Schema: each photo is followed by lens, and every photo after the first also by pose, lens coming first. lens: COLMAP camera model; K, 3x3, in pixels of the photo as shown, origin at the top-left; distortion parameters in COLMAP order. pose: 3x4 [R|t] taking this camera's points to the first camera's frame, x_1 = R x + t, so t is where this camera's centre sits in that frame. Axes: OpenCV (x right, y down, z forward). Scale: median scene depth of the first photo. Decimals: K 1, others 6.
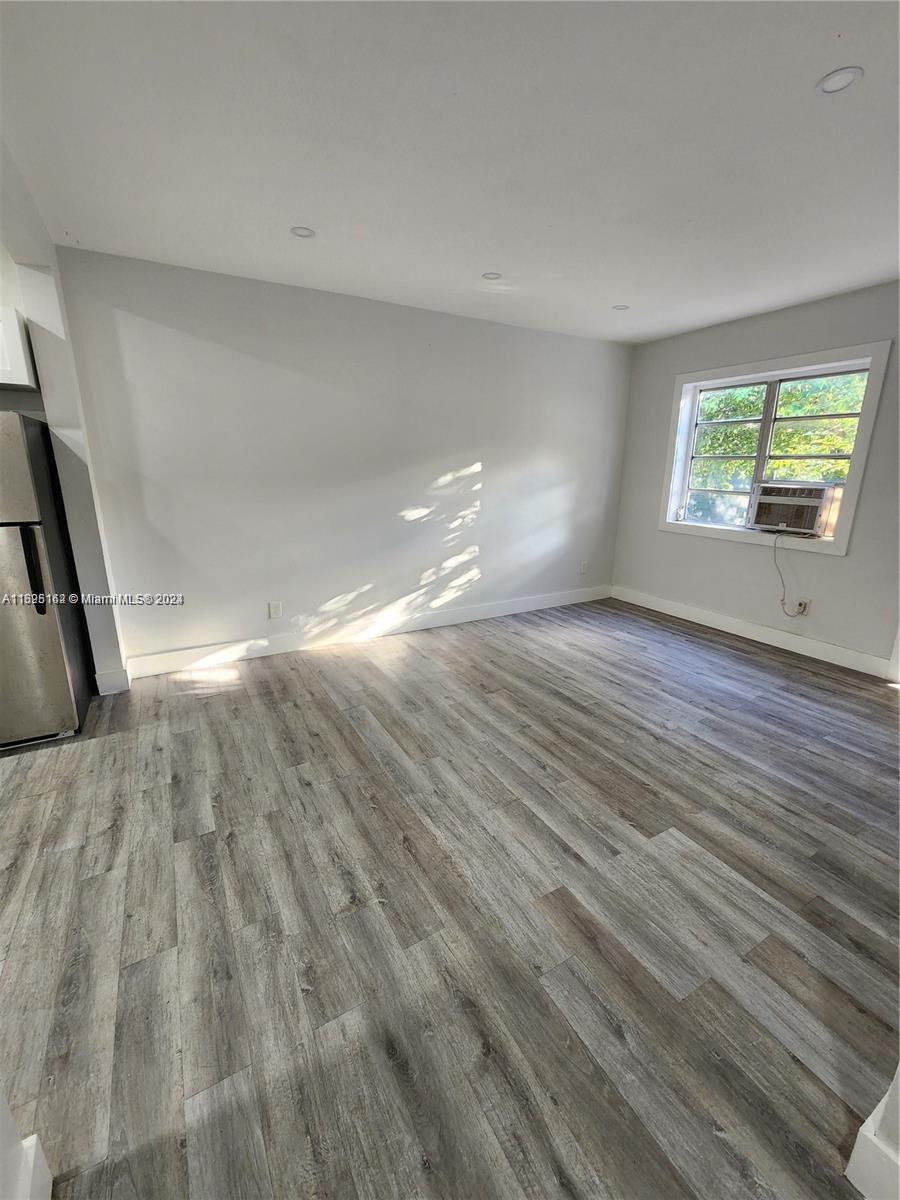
lens RADIAL K [[496.0, 0, 458.2], [0, 496.0, 595.5], [0, 0, 1]] dist [0.003793, -0.003643]
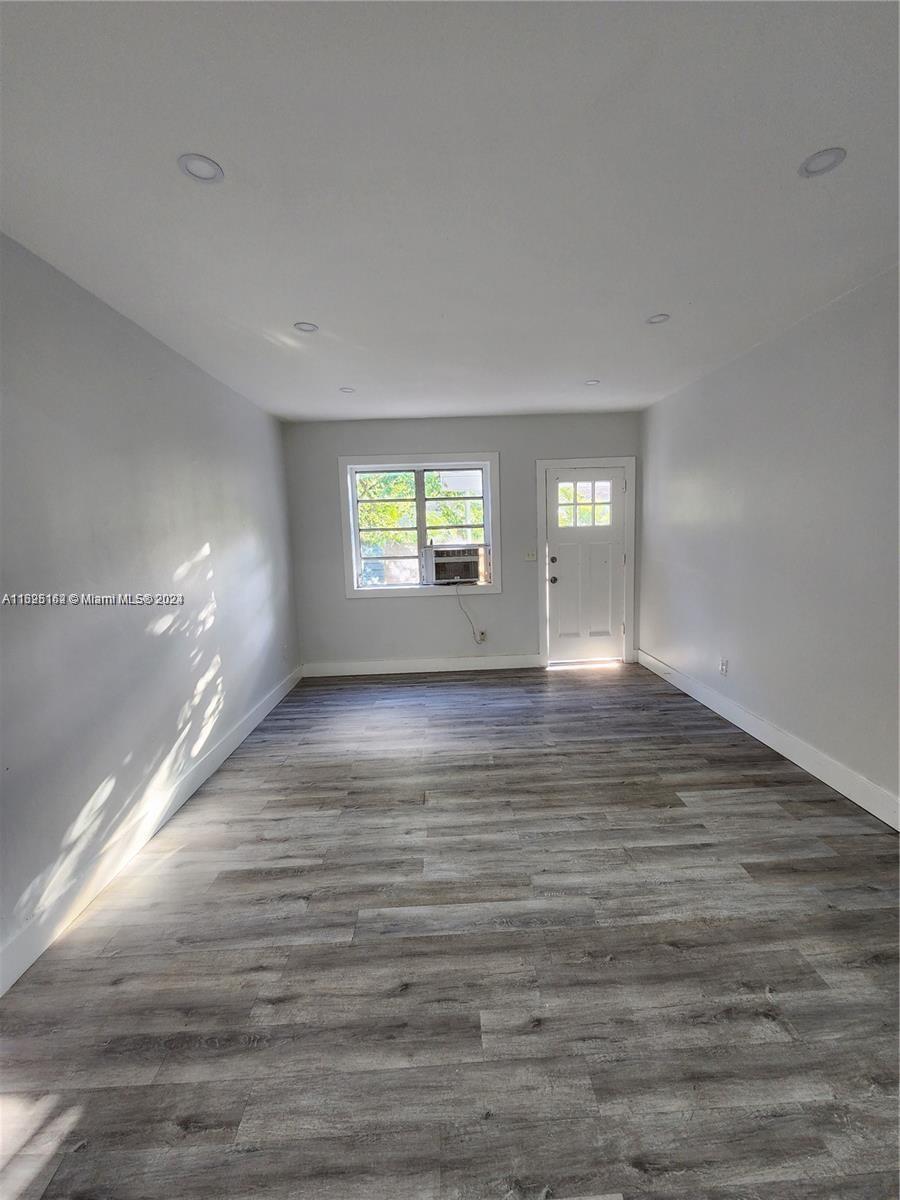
lens RADIAL K [[496.0, 0, 458.2], [0, 496.0, 595.5], [0, 0, 1]] dist [0.003793, -0.003643]
pose [[0.466612, -0.138221, 0.873595, -0.683363], [0.260591, 0.965354, 0.013550, -0.159897], [-0.845201, 0.221328, 0.486465, 0.524943]]
